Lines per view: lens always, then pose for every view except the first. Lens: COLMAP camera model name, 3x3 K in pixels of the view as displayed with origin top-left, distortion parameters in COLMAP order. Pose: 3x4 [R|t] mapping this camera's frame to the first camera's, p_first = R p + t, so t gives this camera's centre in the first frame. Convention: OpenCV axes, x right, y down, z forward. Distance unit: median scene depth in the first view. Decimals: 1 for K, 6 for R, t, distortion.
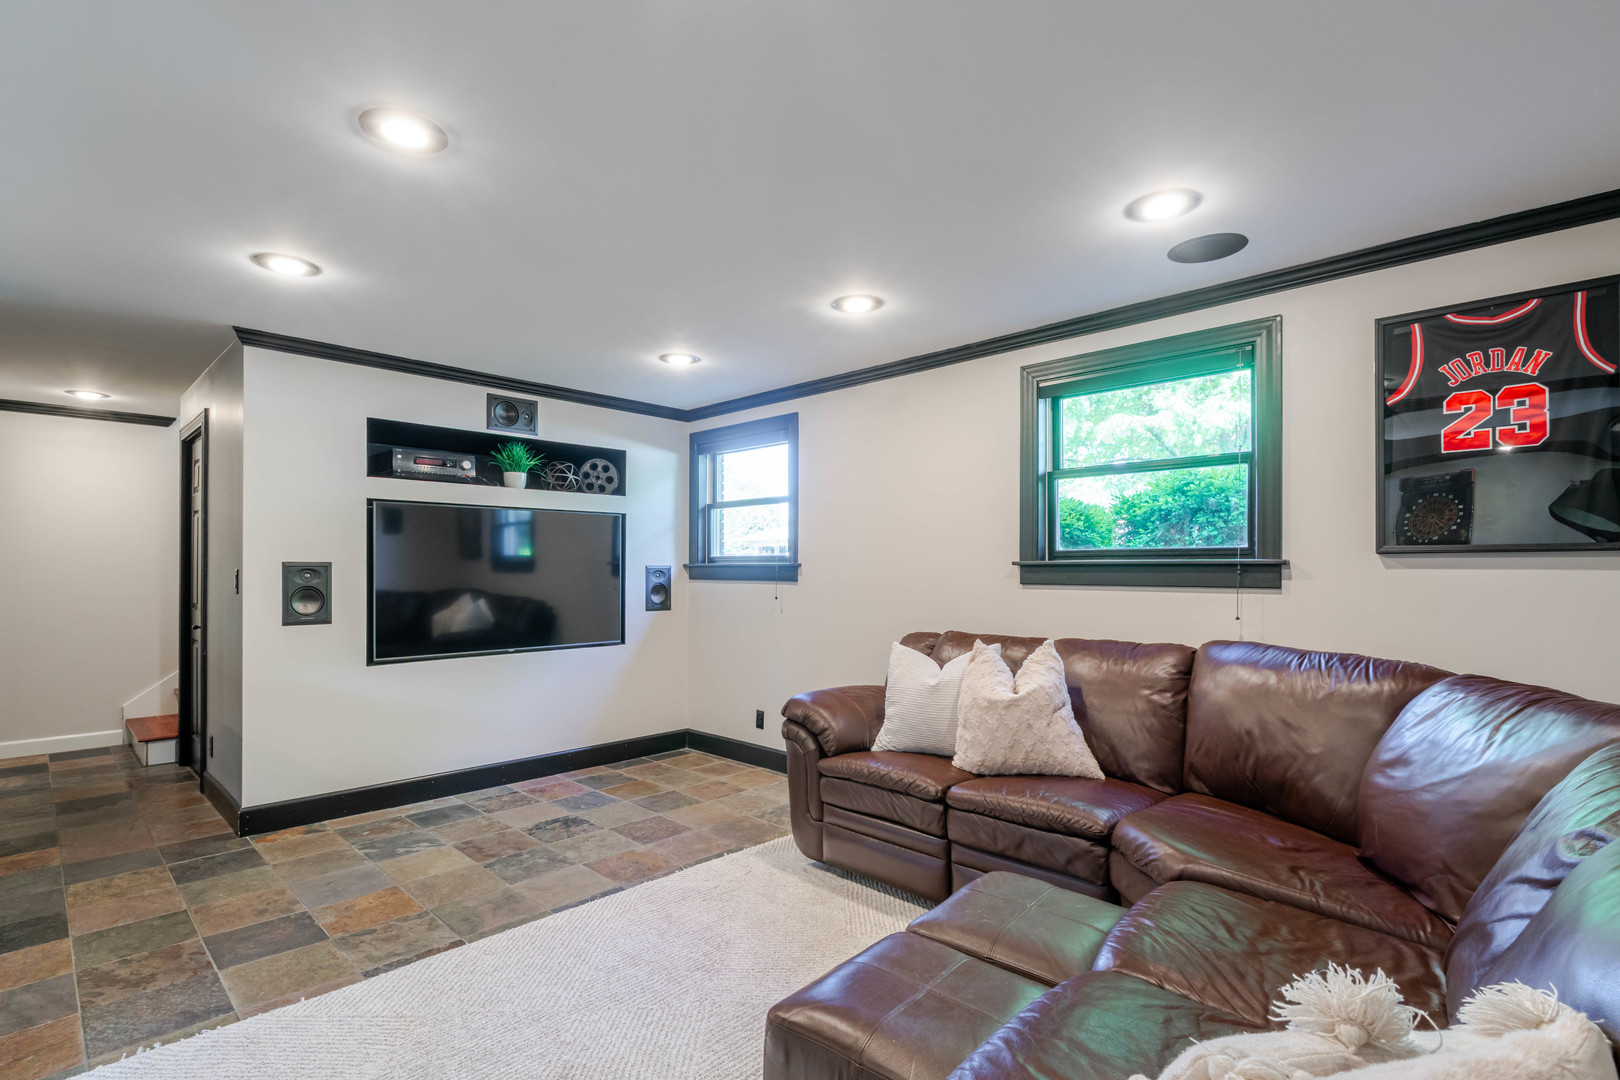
lens RADIAL K [[764.8, 0, 796.8], [0, 764.8, 568.1], [0, 0, 1]] dist [0.002743, 0.000203]
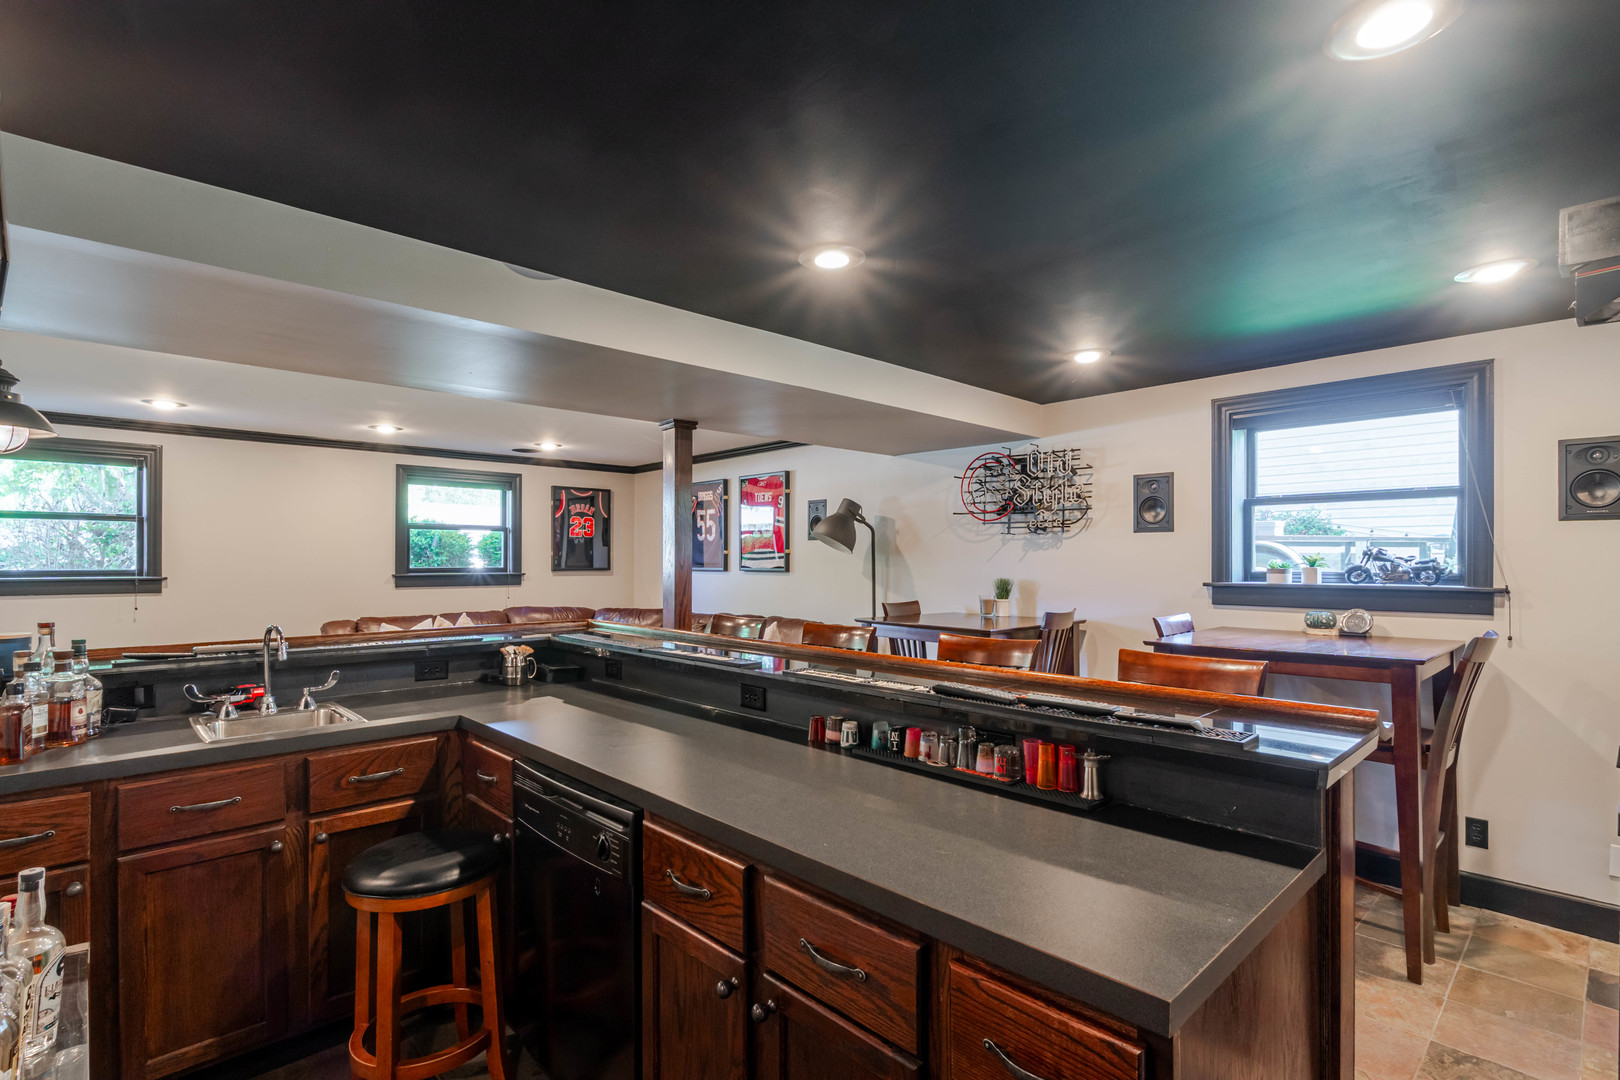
lens RADIAL K [[764.8, 0, 808.8], [0, 764.8, 546.4], [0, 0, 1]] dist [0.002743, 0.000203]
pose [[0.033011, 0.015339, 0.999337, -1.455225], [-0.000958, 0.999882, -0.015316, -0.046731], [-0.999455, -0.000452, 0.033022, -0.008991]]
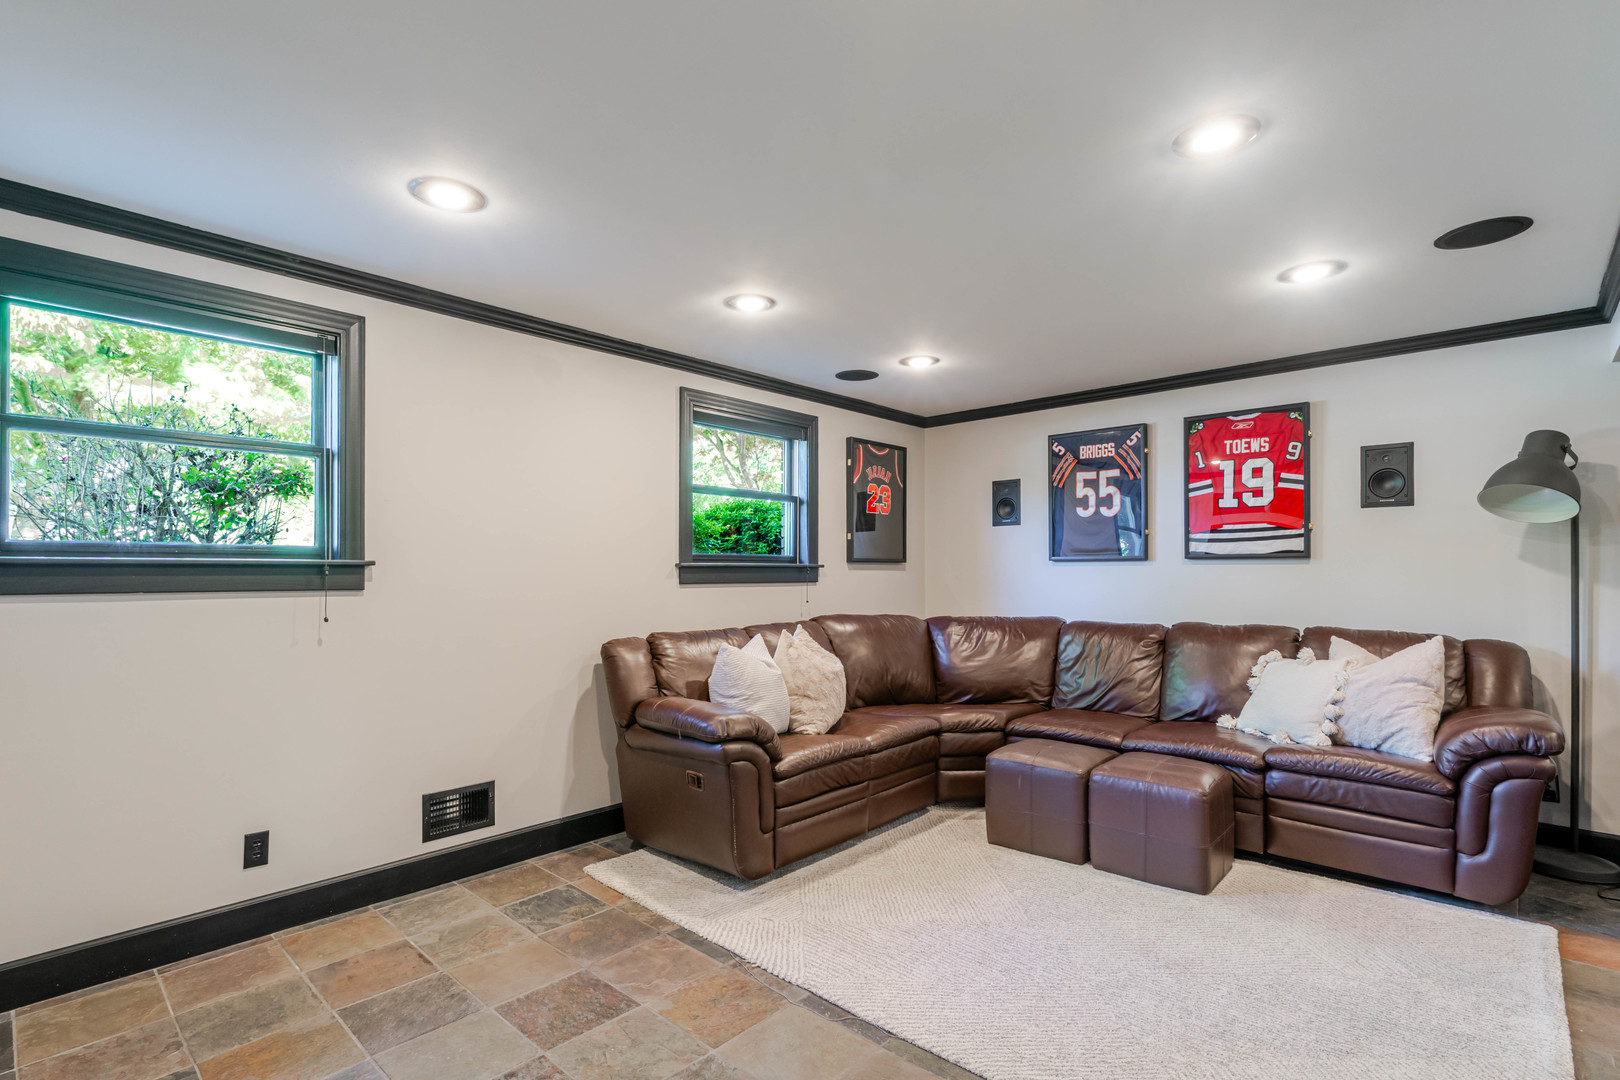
lens RADIAL K [[764.8, 0, 804.8], [0, 764.8, 565.5], [0, 0, 1]] dist [0.002743, 0.000203]
pose [[-0.025874, 0.005453, 0.999650, -0.819805], [-0.000142, 0.999985, -0.005458, 0.000771], [-0.999665, -0.000283, -0.025873, 0.859543]]
